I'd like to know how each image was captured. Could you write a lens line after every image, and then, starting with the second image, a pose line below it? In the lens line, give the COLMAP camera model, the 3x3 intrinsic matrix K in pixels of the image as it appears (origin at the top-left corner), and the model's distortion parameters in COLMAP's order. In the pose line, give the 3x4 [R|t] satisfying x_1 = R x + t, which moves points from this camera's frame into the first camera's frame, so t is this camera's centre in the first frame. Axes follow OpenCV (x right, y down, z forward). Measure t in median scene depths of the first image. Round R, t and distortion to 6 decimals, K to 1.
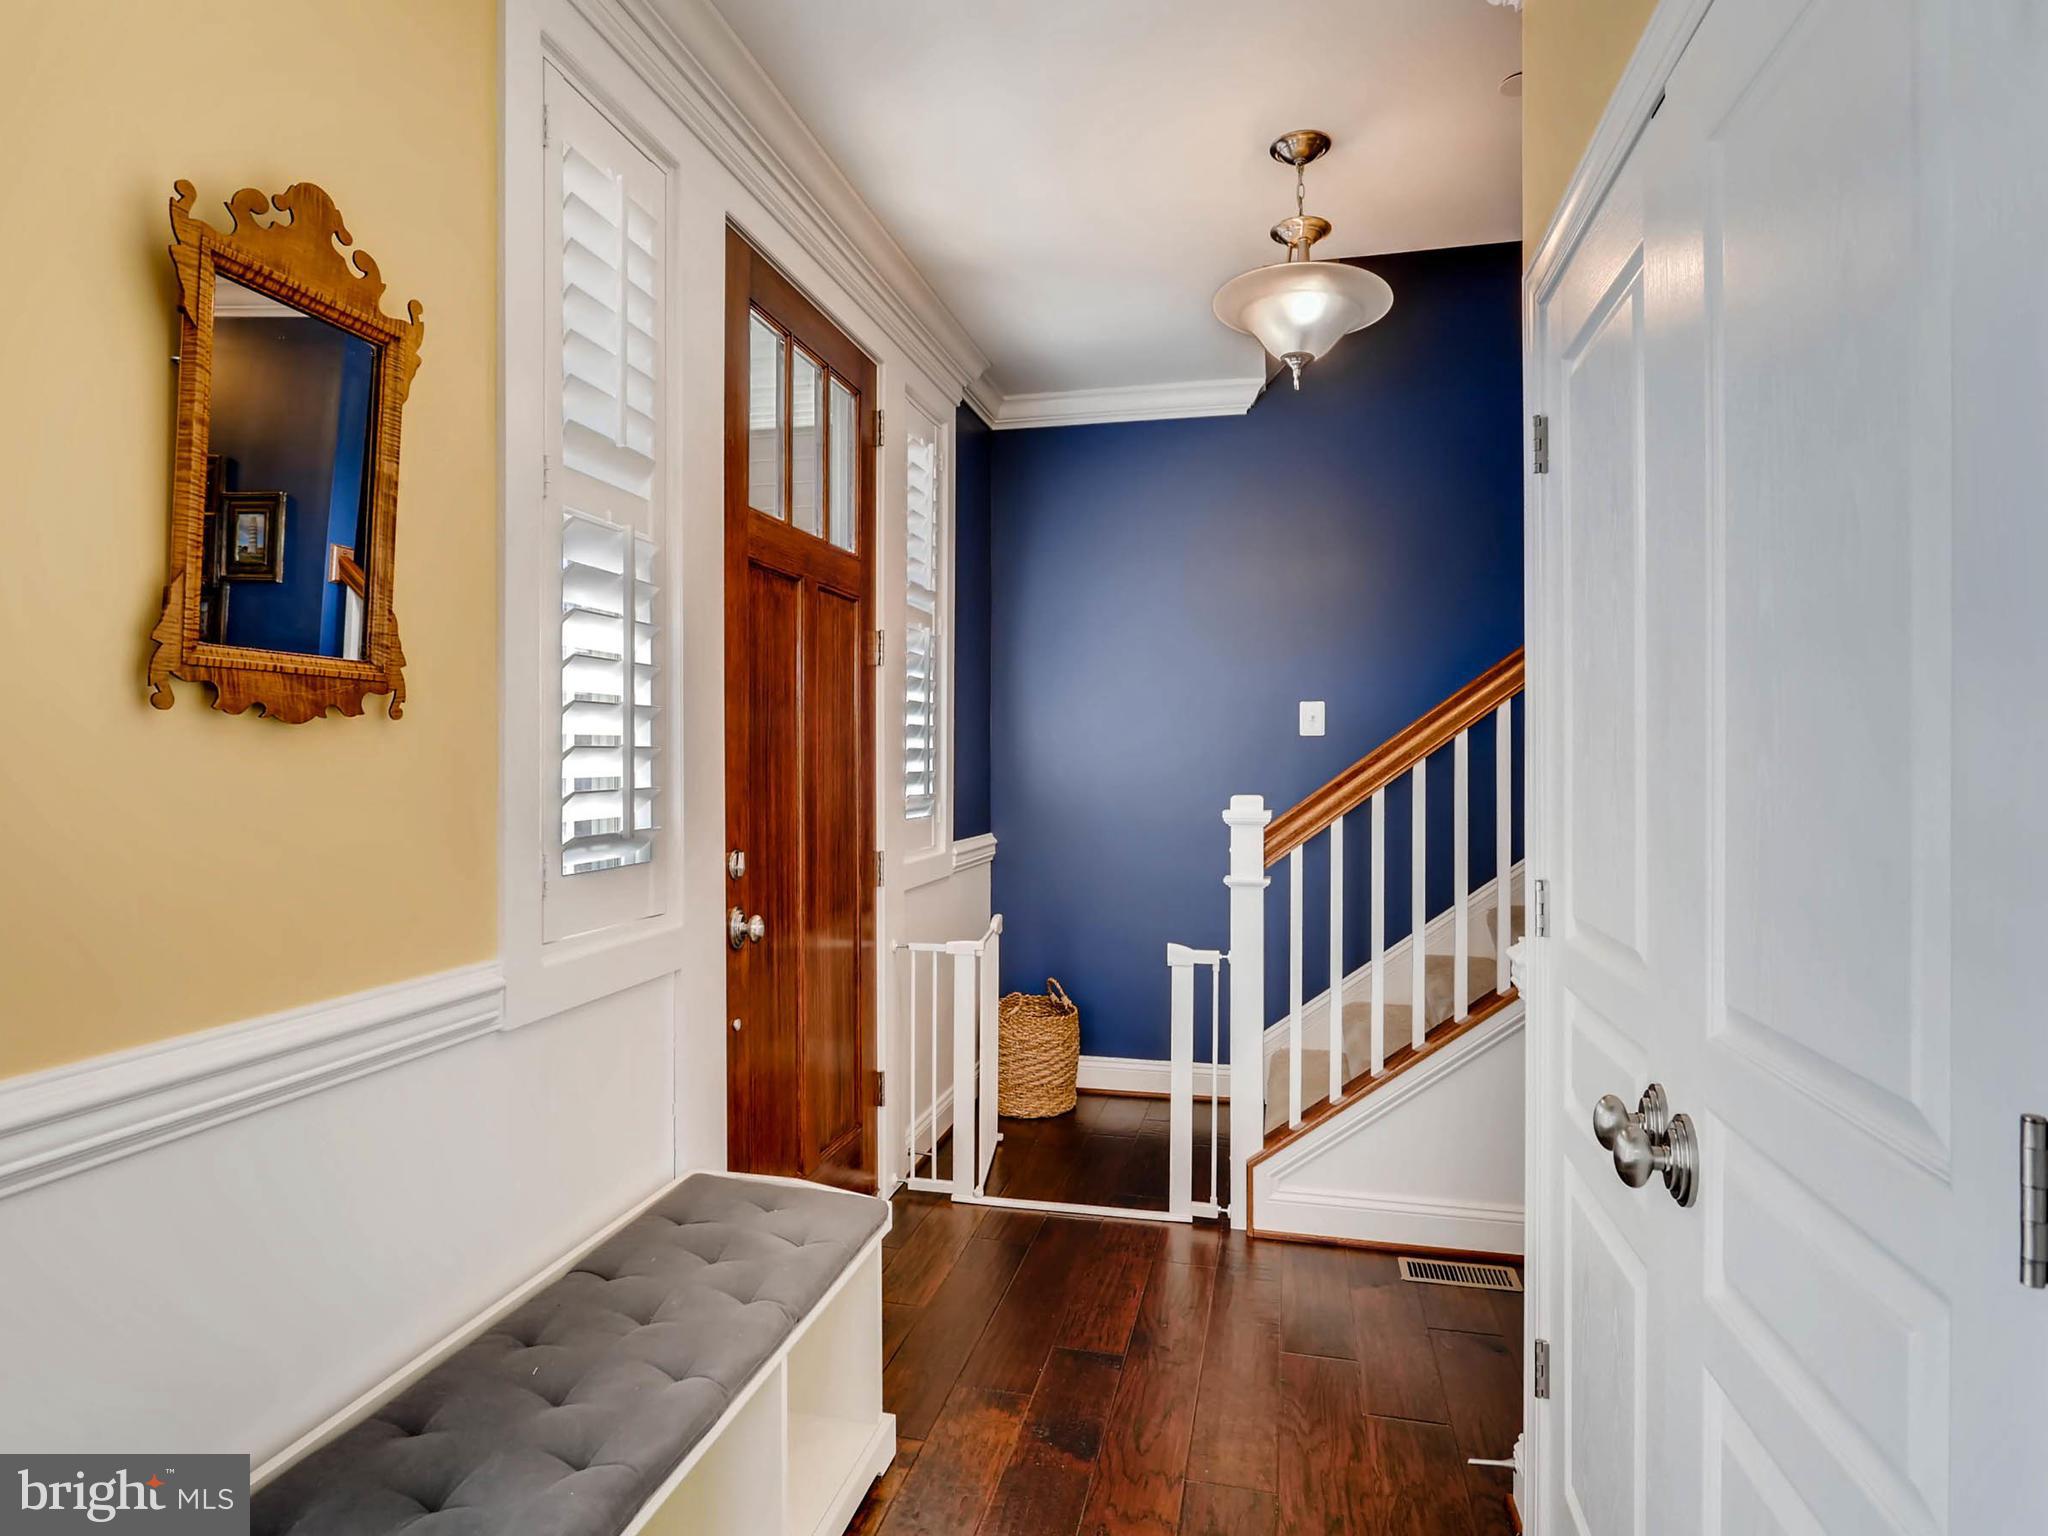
lens RADIAL K [[1096.2, 0, 1022.8], [0, 1096.2, 760.7], [0, 0, 1]] dist [-0.003049, -0.000202]
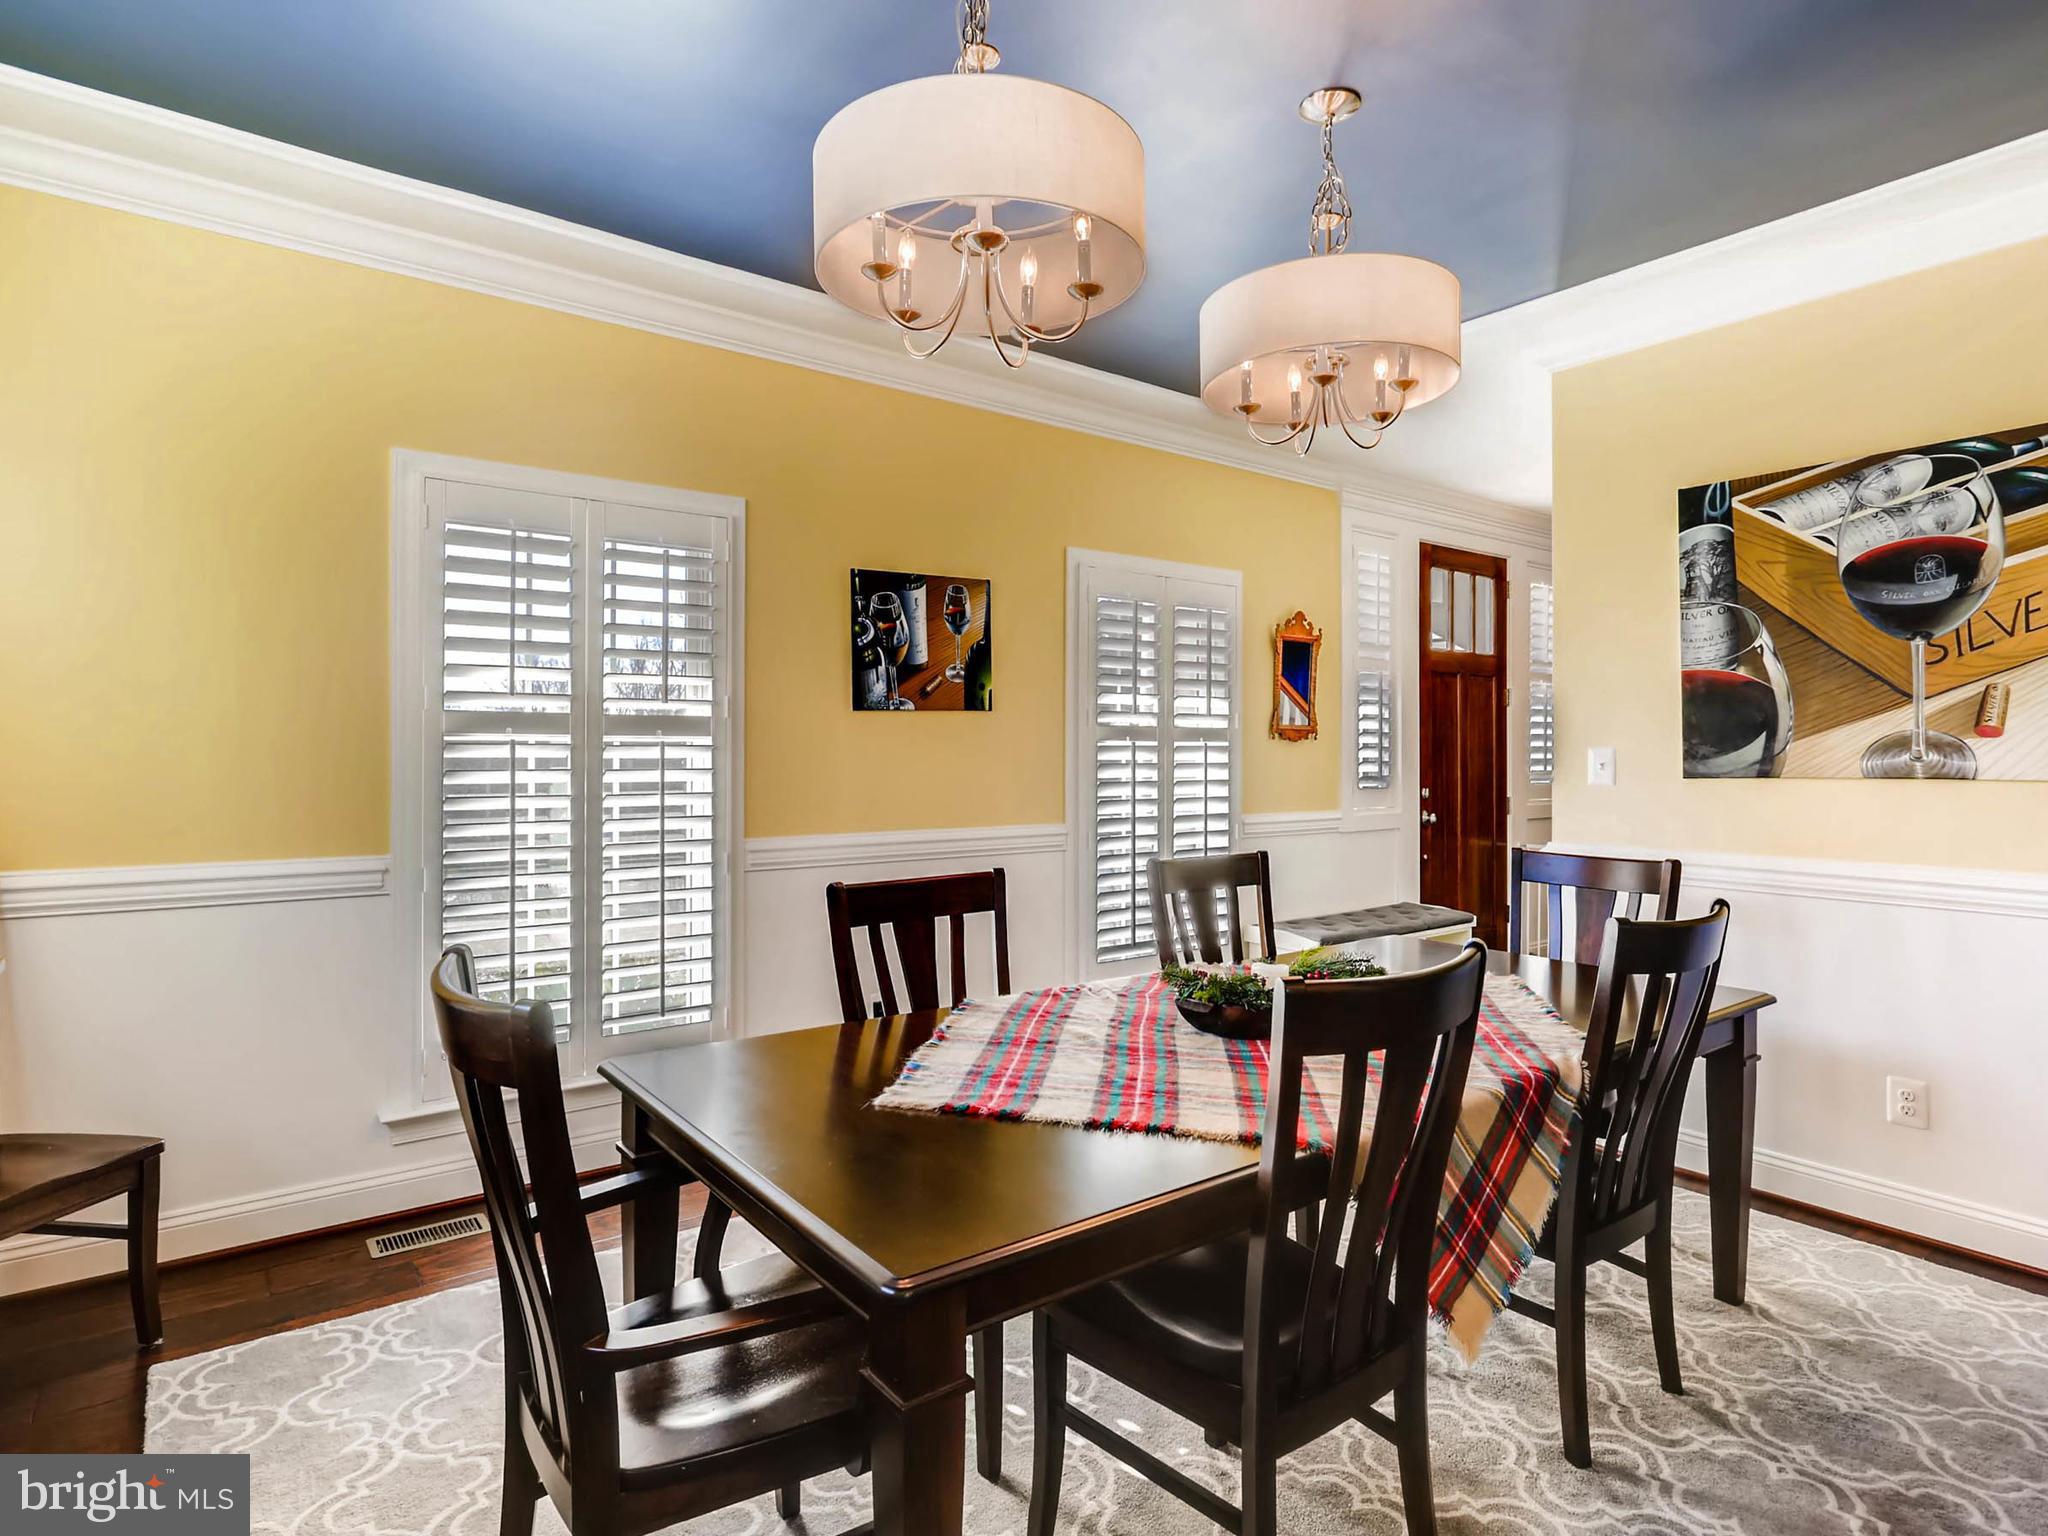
lens RADIAL K [[1096.2, 0, 1021.4], [0, 1096.2, 762.0], [0, 0, 1]] dist [-0.003049, -0.000202]
pose [[0.767414, 0.000793, -0.641152, 0.646387], [-0.000156, 0.999999, 0.001050, 0.020093], [0.641152, -0.000706, 0.767413, -1.539690]]
